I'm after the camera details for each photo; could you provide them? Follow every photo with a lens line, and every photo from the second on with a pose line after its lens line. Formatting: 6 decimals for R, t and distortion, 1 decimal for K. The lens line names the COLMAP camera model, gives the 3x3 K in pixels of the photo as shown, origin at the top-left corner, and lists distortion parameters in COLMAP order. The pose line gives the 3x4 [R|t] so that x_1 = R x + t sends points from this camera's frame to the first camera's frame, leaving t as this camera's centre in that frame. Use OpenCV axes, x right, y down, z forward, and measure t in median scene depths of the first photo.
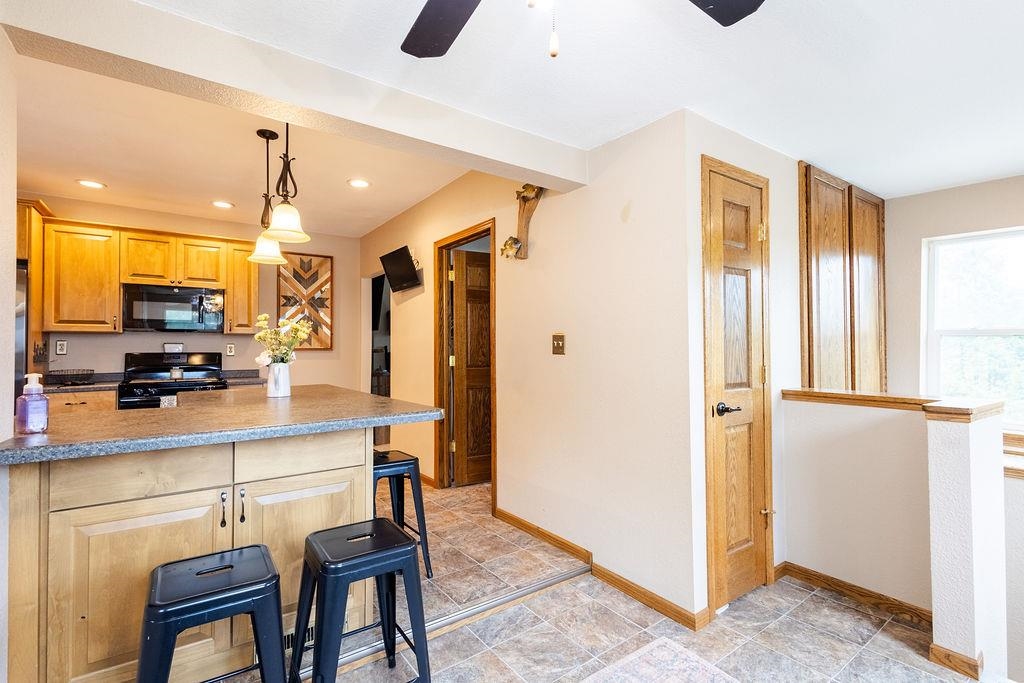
lens RADIAL K [[473.2, 0, 514.3], [0, 473.2, 339.7], [0, 0, 1]] dist [0.002622, 0.000287]
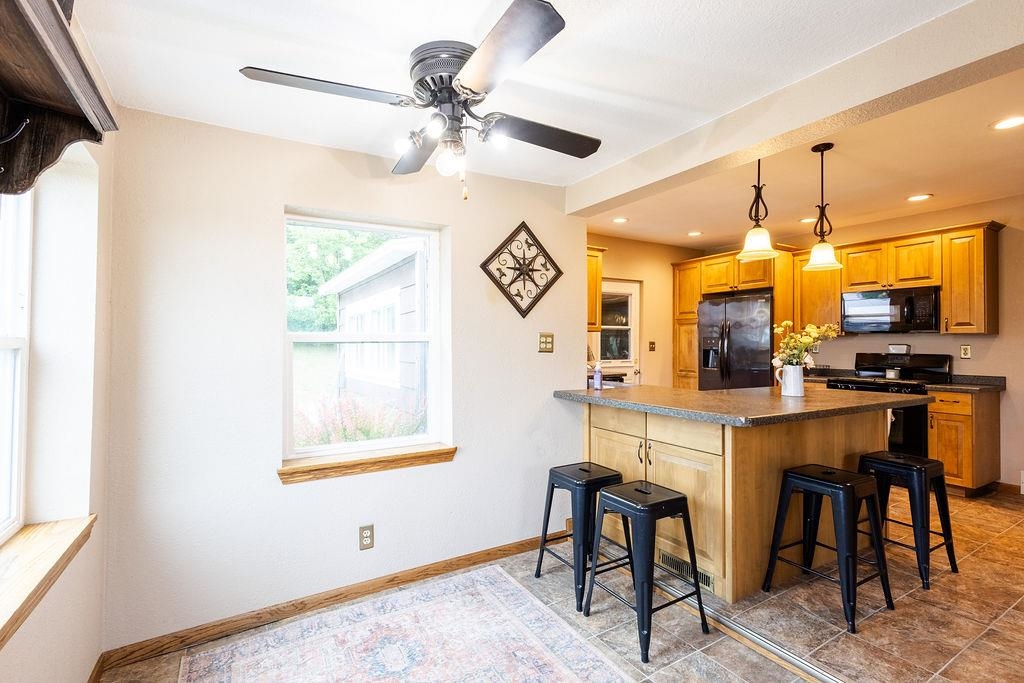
lens RADIAL K [[473.2, 0, 514.3], [0, 473.2, 339.7], [0, 0, 1]] dist [0.002622, 0.000287]
pose [[-0.079826, -0.007783, -0.996778, 0.404321], [0.014164, 0.999860, -0.008941, -0.005652], [0.996708, -0.014833, -0.079705, 0.280833]]
